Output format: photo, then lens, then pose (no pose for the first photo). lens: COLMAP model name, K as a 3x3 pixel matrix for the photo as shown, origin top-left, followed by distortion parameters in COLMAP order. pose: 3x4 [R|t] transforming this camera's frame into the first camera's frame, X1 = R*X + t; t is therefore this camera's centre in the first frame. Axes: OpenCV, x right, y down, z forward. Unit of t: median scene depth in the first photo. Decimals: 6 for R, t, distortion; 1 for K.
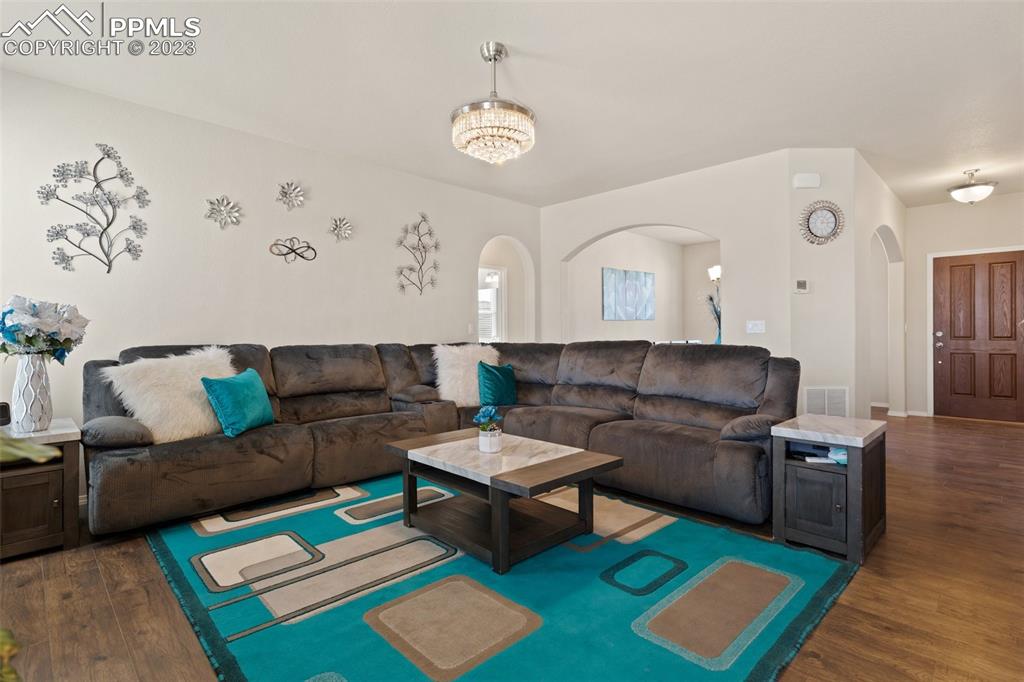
lens RADIAL K [[493.8, 0, 509.9], [0, 493.8, 337.4], [0, 0, 1]] dist [0.000767, -0.000591]
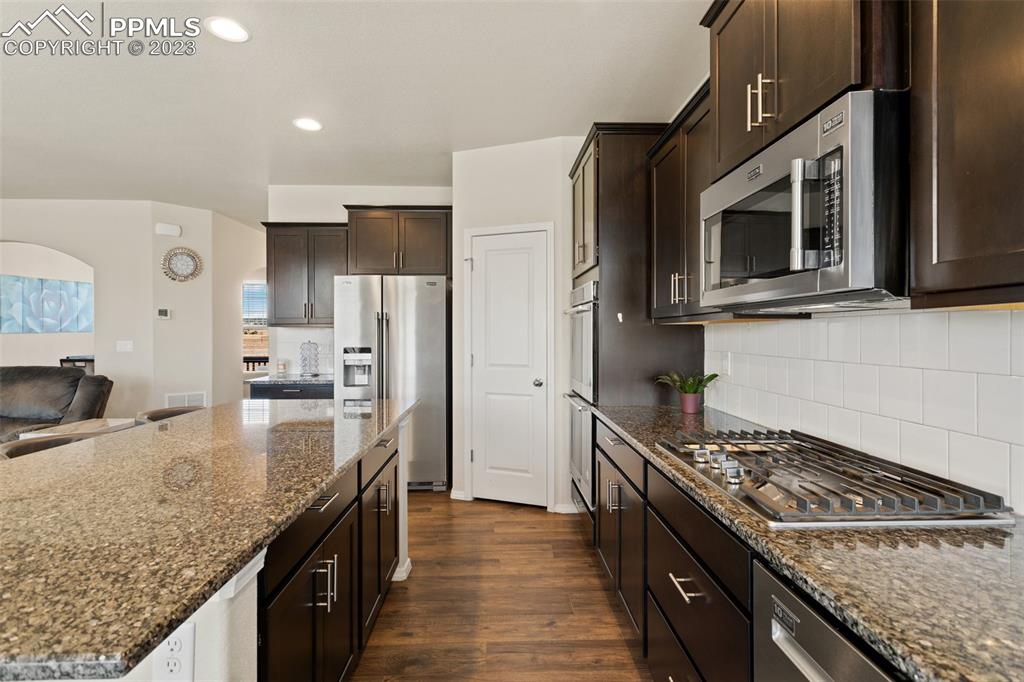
lens RADIAL K [[493.8, 0, 509.3], [0, 493.8, 338.5], [0, 0, 1]] dist [0.000767, -0.000591]
pose [[0.679427, -0.001934, 0.733740, 0.268624], [0.002449, 0.999997, 0.000368, -0.039791], [-0.733739, 0.001547, 0.679430, -0.488160]]
